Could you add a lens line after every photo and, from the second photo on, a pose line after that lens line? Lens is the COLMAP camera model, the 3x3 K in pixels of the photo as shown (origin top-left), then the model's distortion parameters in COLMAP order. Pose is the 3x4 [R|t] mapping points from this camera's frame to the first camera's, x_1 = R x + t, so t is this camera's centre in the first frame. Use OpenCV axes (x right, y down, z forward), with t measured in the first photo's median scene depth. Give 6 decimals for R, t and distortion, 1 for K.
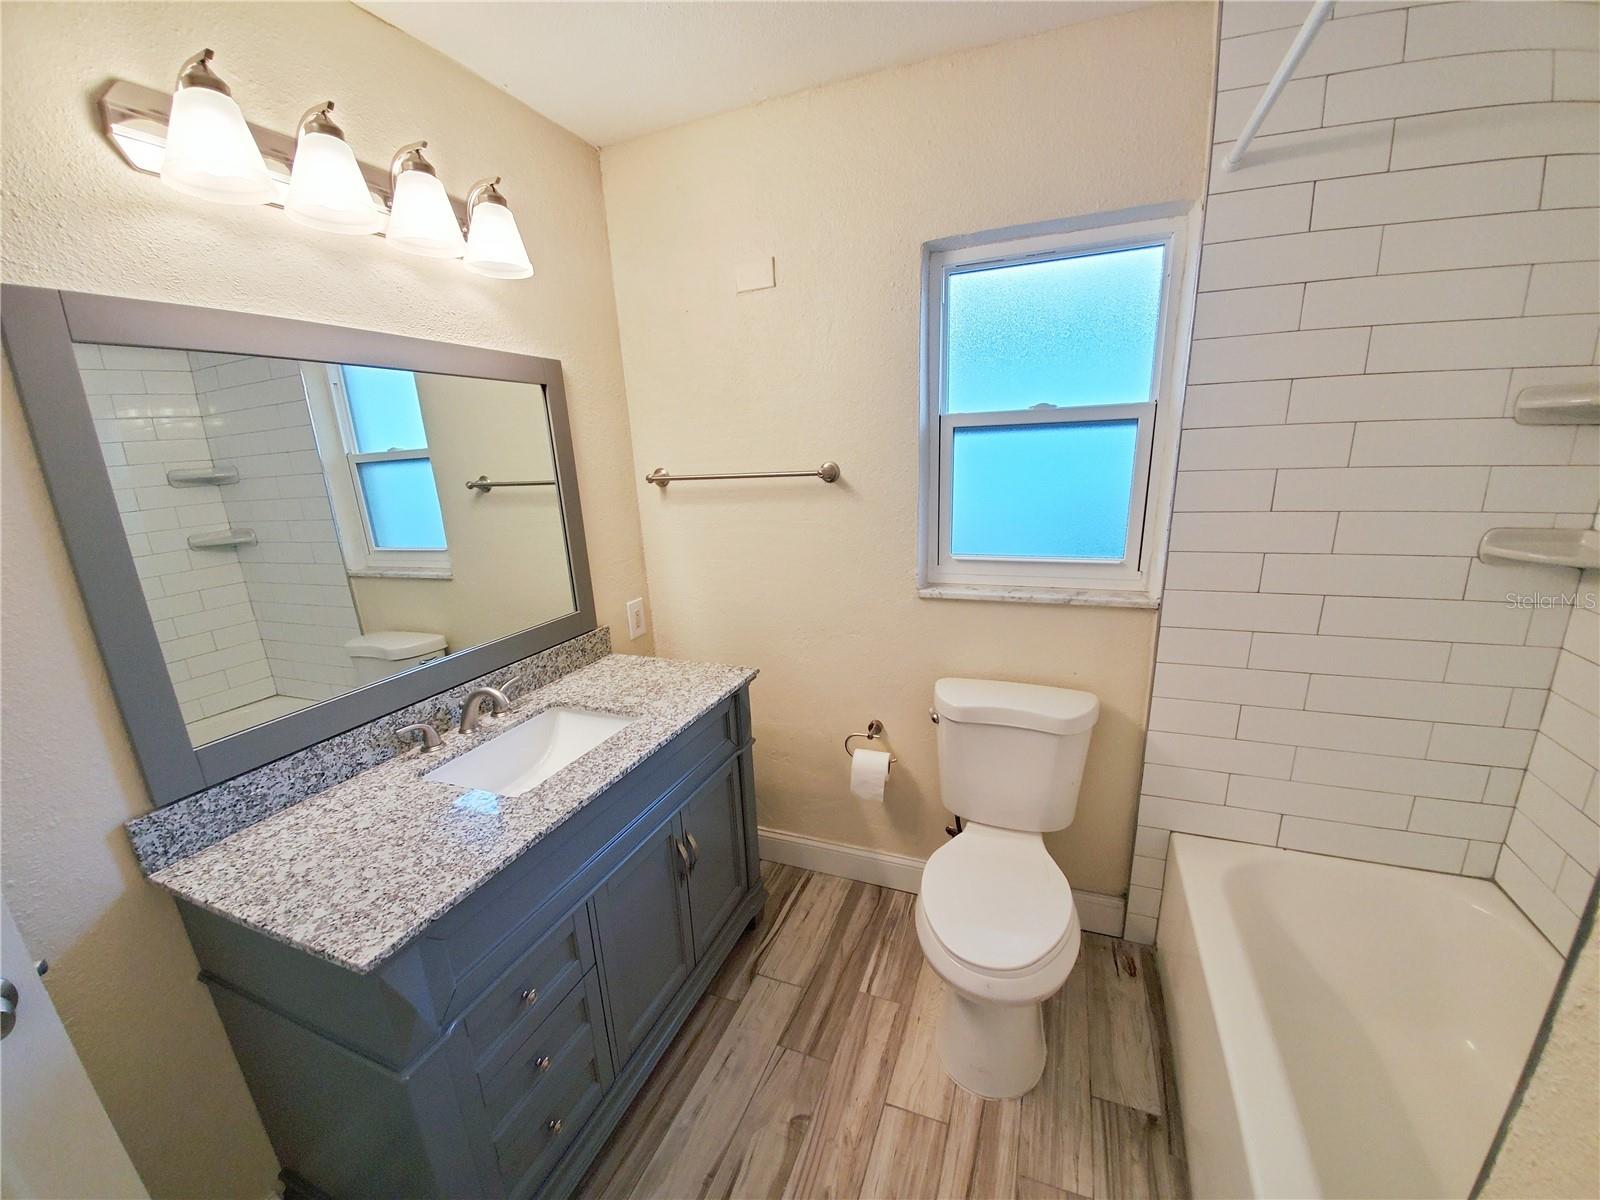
lens RADIAL K [[633.9, 0, 798.5], [0, 633.9, 624.5], [0, 0, 1]] dist [0.010787, -0.016680]
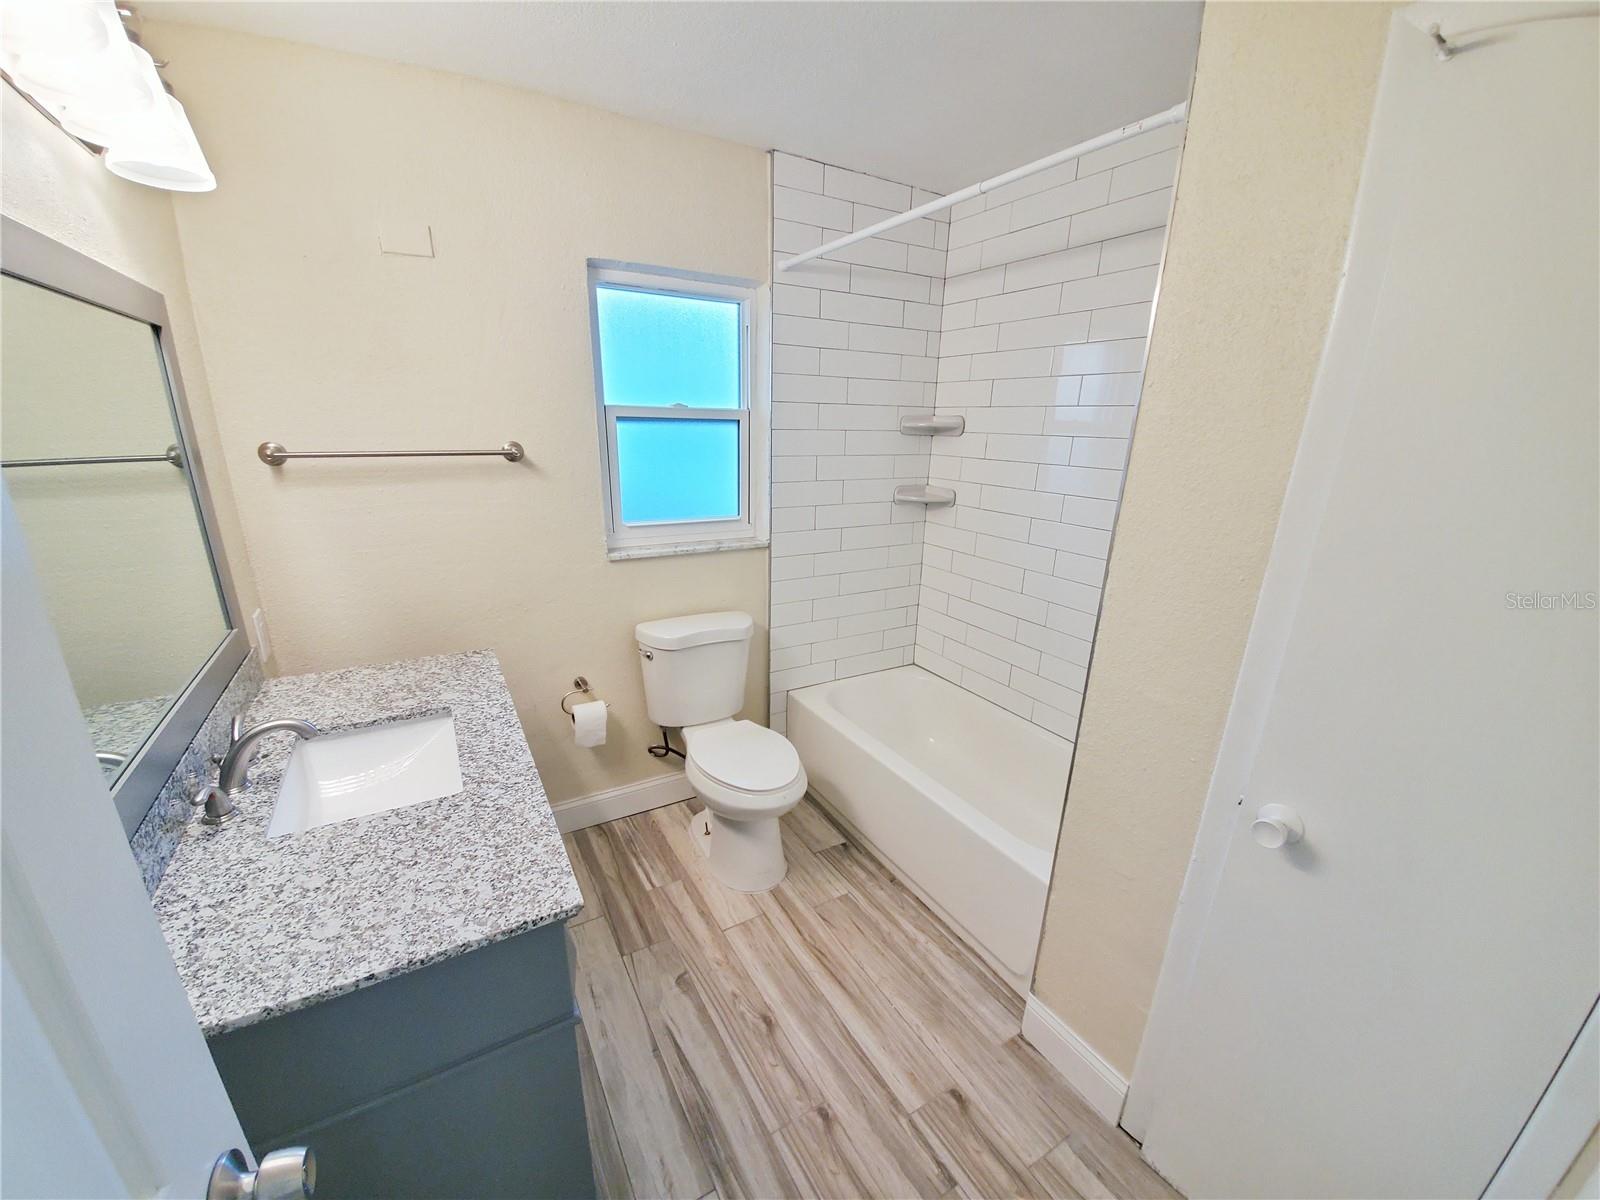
lens RADIAL K [[633.9, 0, 798.5], [0, 633.9, 624.5], [0, 0, 1]] dist [0.010787, -0.016680]
pose [[0.610227, -0.189032, 0.769344, -0.587927], [0.168211, 0.979889, 0.107343, 0.006556], [-0.774163, 0.063908, 0.629752, -0.004924]]
